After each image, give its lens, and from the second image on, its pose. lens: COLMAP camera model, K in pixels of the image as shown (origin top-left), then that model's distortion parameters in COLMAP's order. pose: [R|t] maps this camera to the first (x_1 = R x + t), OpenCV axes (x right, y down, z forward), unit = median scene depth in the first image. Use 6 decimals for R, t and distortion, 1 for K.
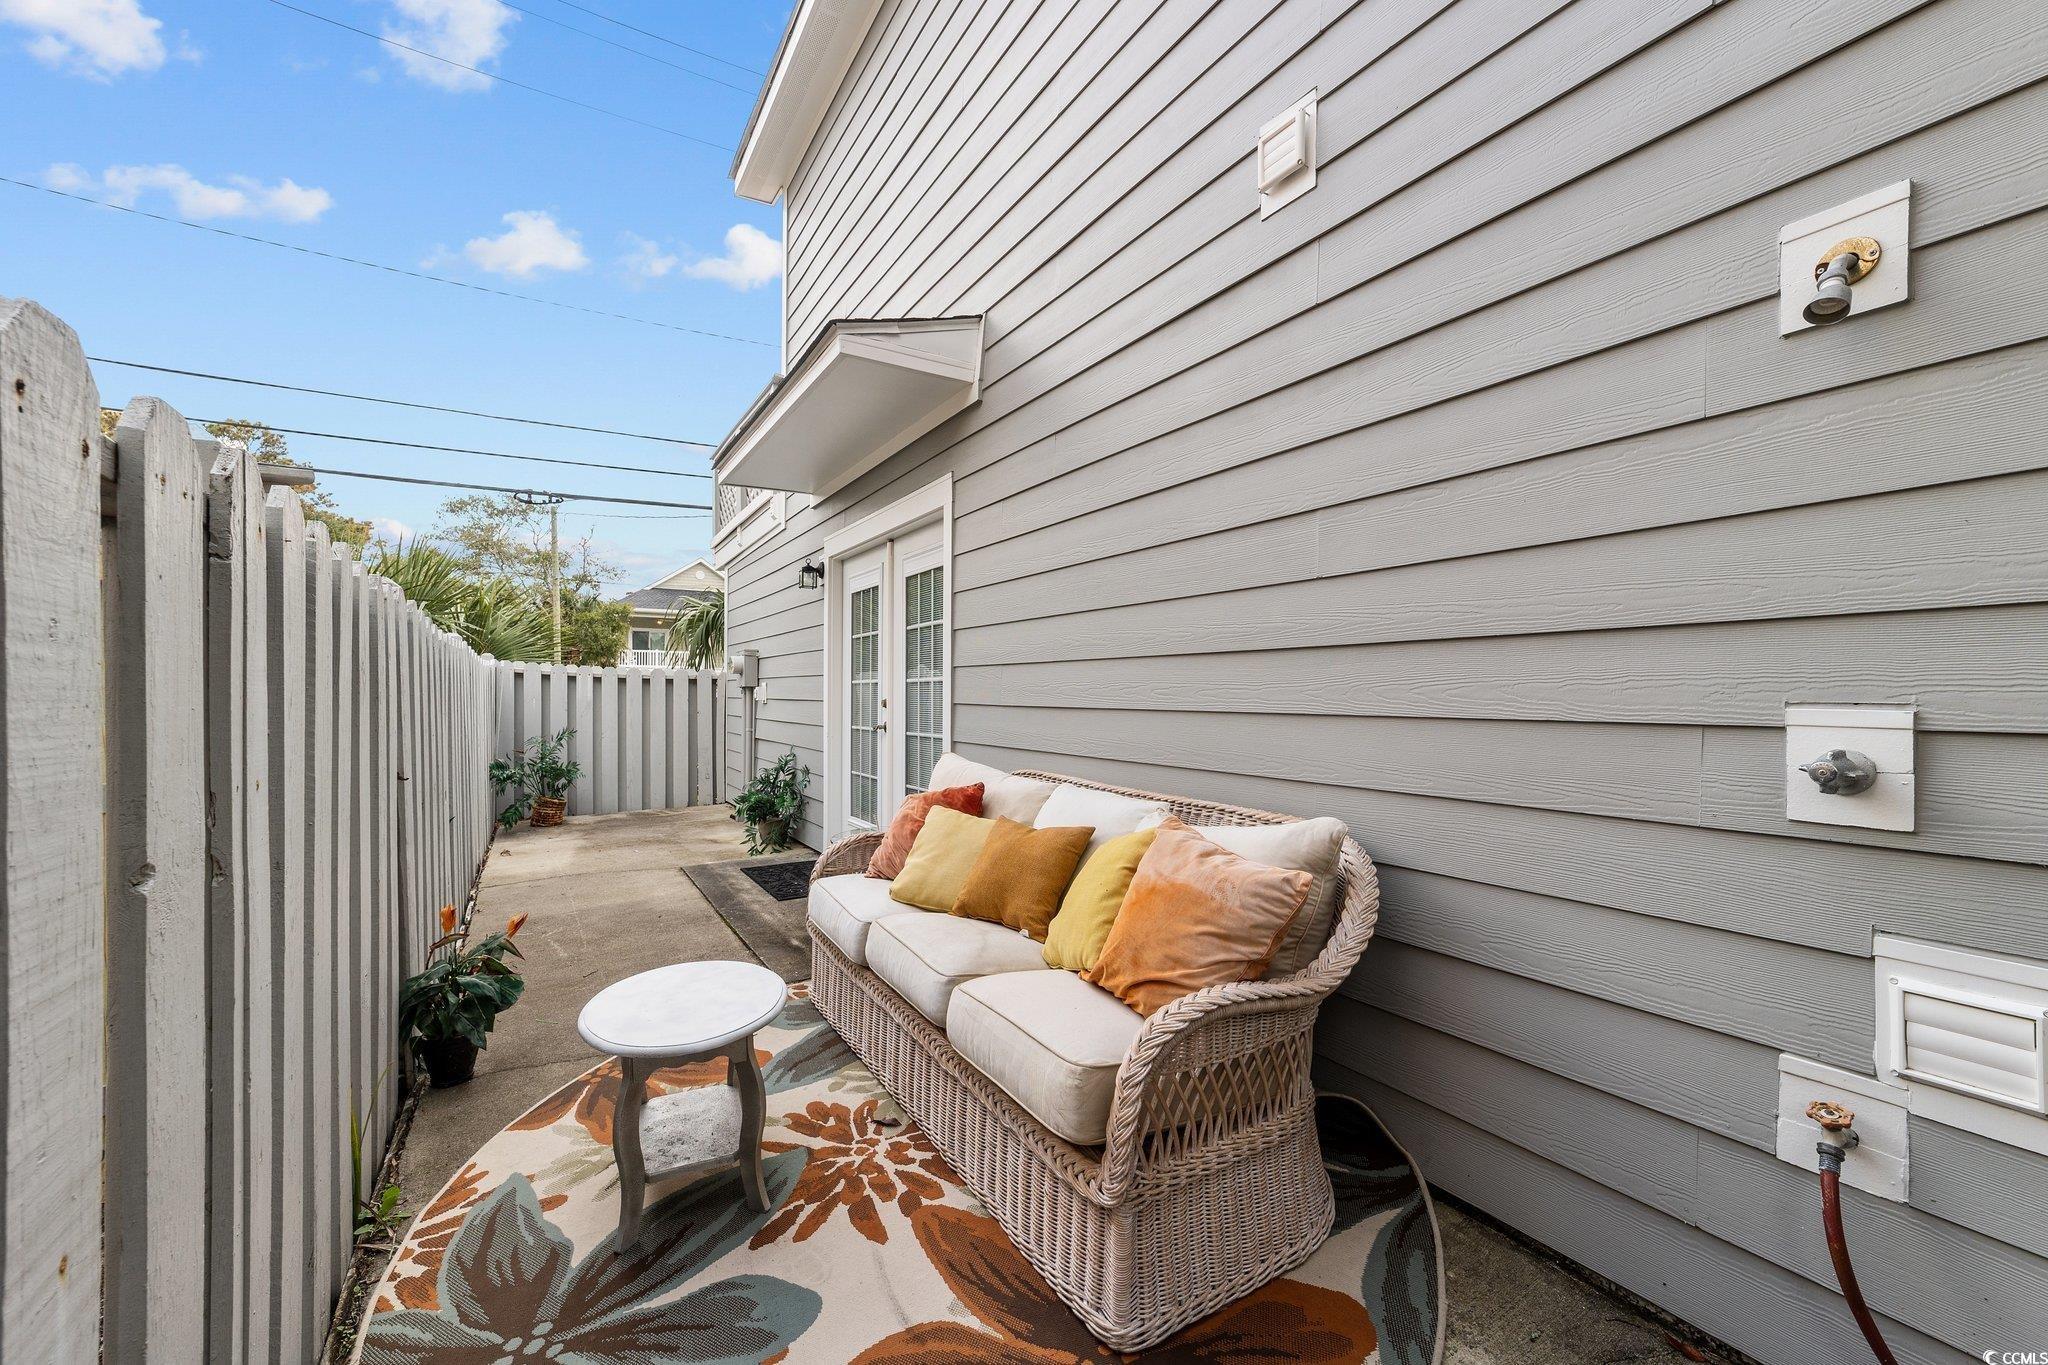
lens RADIAL K [[792.1, 0, 1010.7], [0, 792.1, 691.5], [0, 0, 1]] dist [-0.001922, 0.001087]
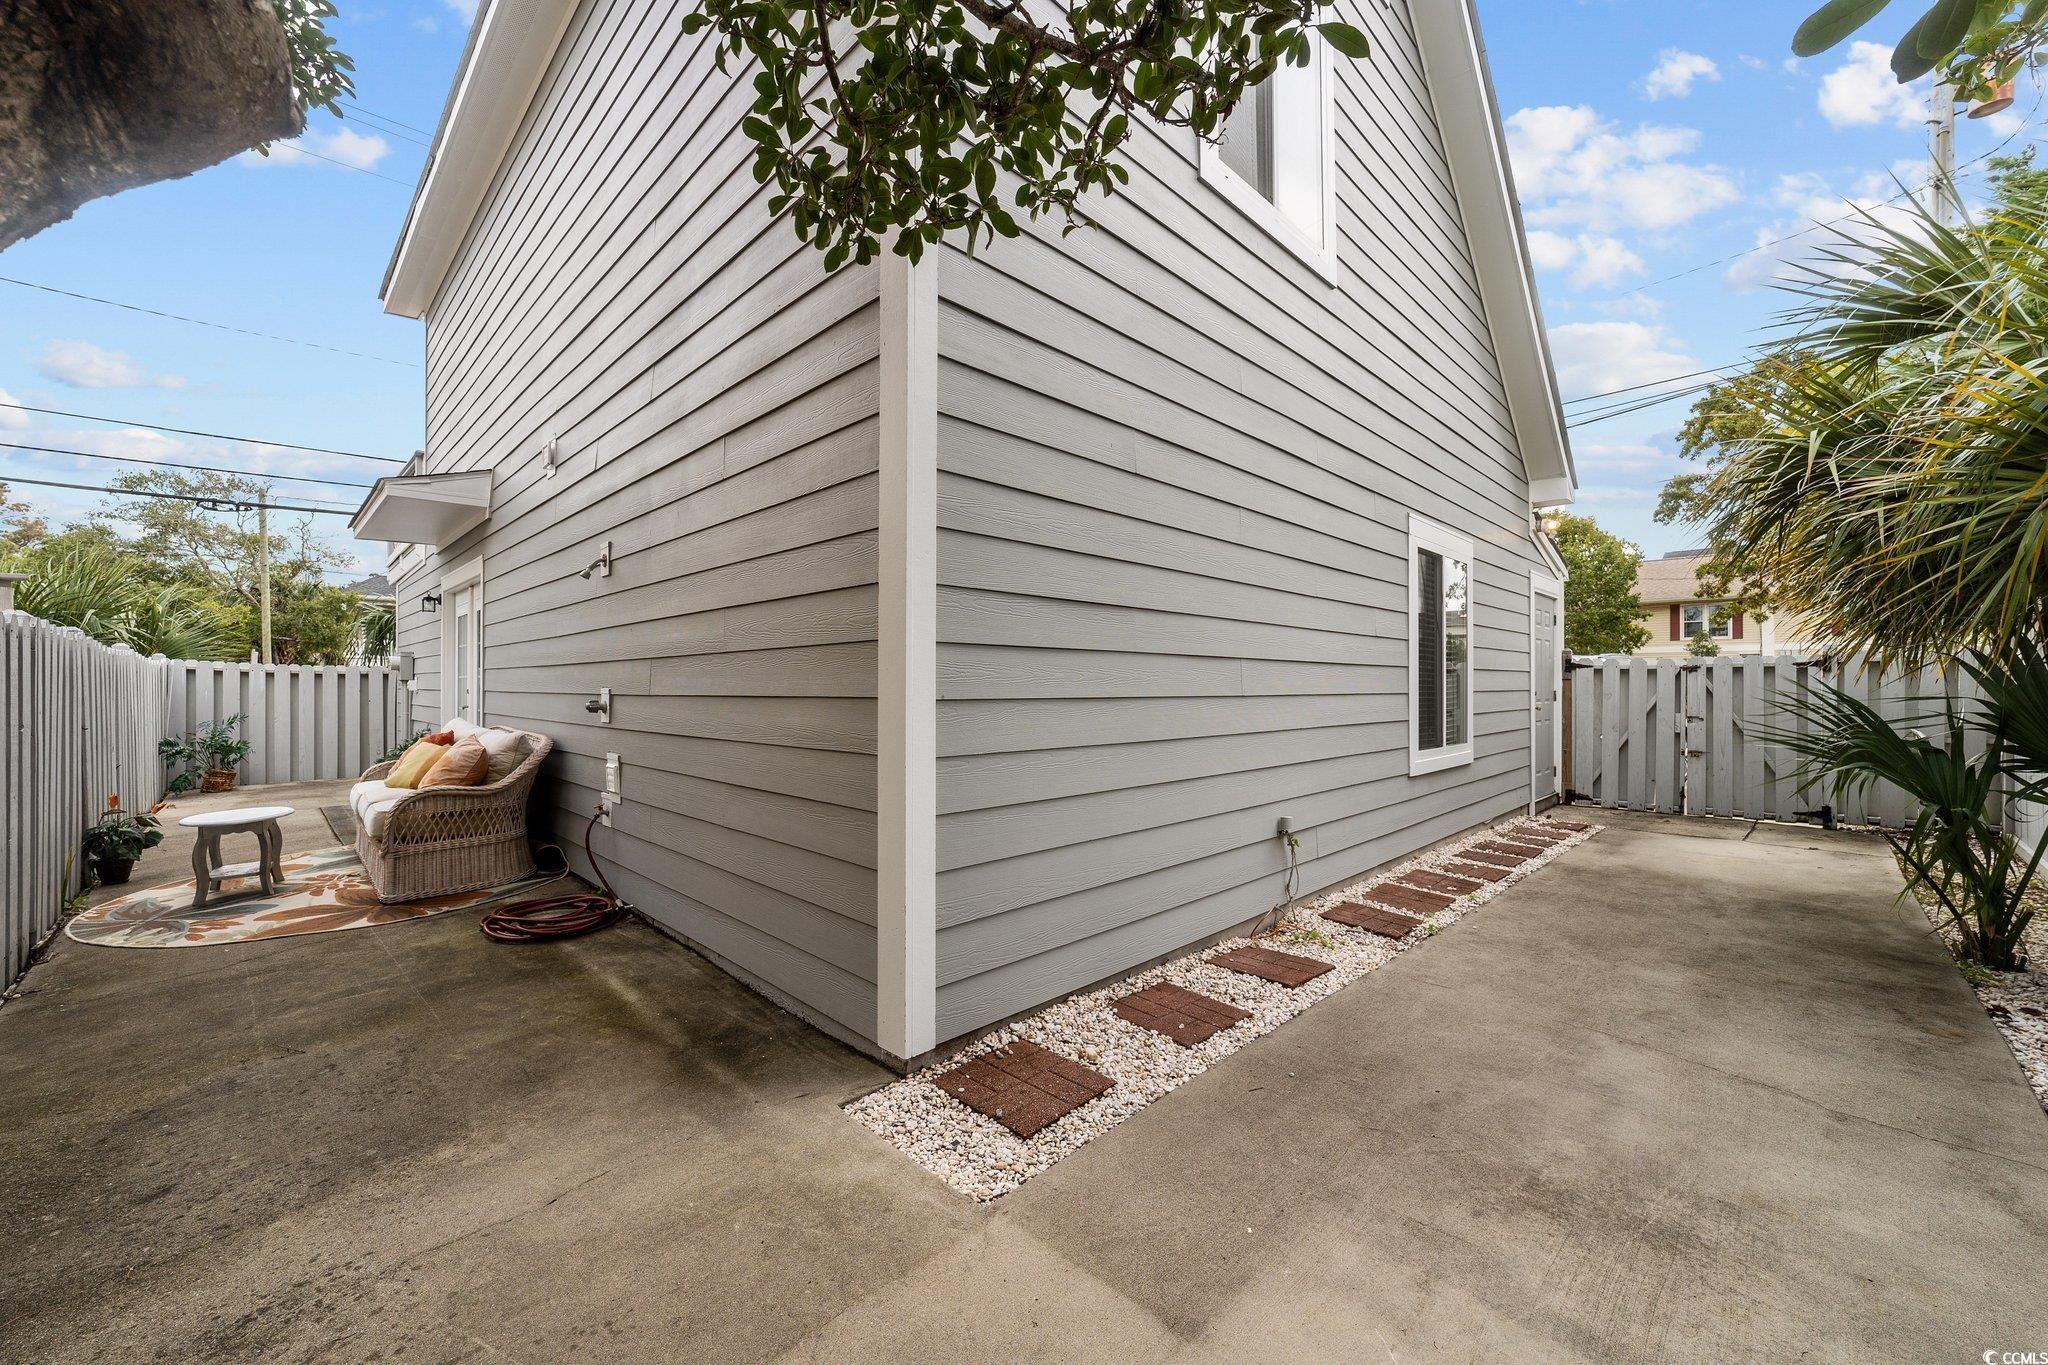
lens RADIAL K [[792.1, 0, 1038.1], [0, 792.1, 681.4], [0, 0, 1]] dist [-0.001922, 0.001087]
pose [[0.971816, -0.004730, 0.235695, 0.374935], [0.004610, 0.999989, 0.001060, -0.000394], [-0.235697, 0.000056, 0.971826, -0.513444]]
